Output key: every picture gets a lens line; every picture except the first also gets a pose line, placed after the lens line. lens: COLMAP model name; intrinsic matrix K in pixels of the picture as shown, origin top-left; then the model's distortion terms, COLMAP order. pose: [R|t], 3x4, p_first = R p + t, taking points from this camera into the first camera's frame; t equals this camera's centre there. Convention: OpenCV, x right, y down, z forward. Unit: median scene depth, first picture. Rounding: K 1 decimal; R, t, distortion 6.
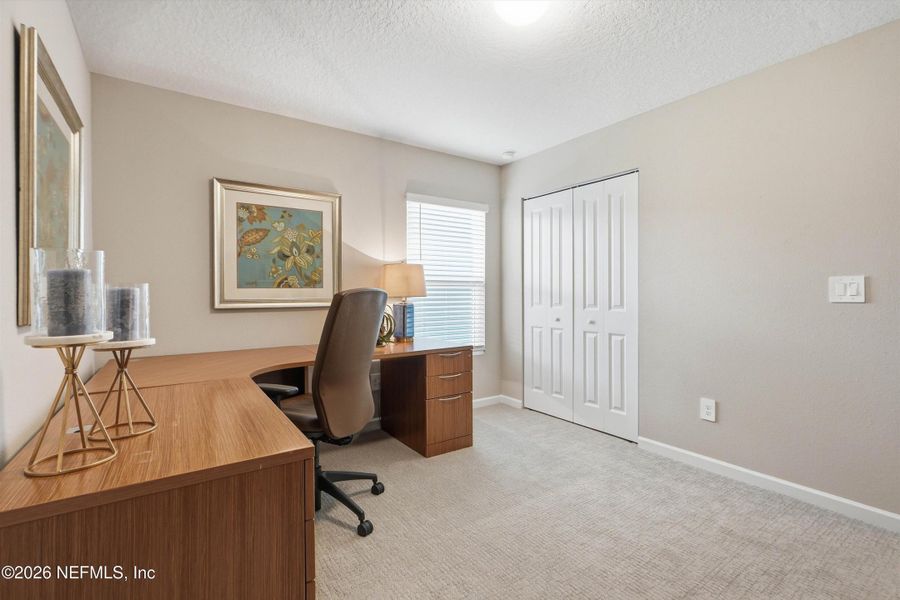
lens RADIAL K [[405.5, 0, 452.3], [0, 405.5, 301.4], [0, 0, 1]] dist [0.001667, 0.000119]
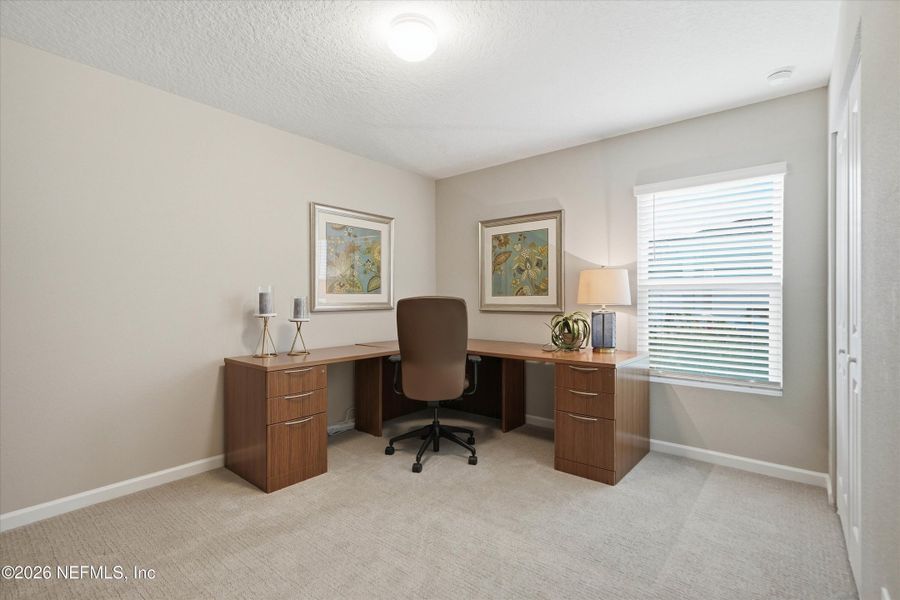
lens RADIAL K [[405.5, 0, 452.3], [0, 405.5, 301.4], [0, 0, 1]] dist [0.001667, 0.000119]
pose [[0.300227, 0.016700, -0.953721, 0.722319], [-0.012845, 0.999827, 0.013463, -0.029760], [0.953781, 0.008208, 0.300390, 0.420558]]
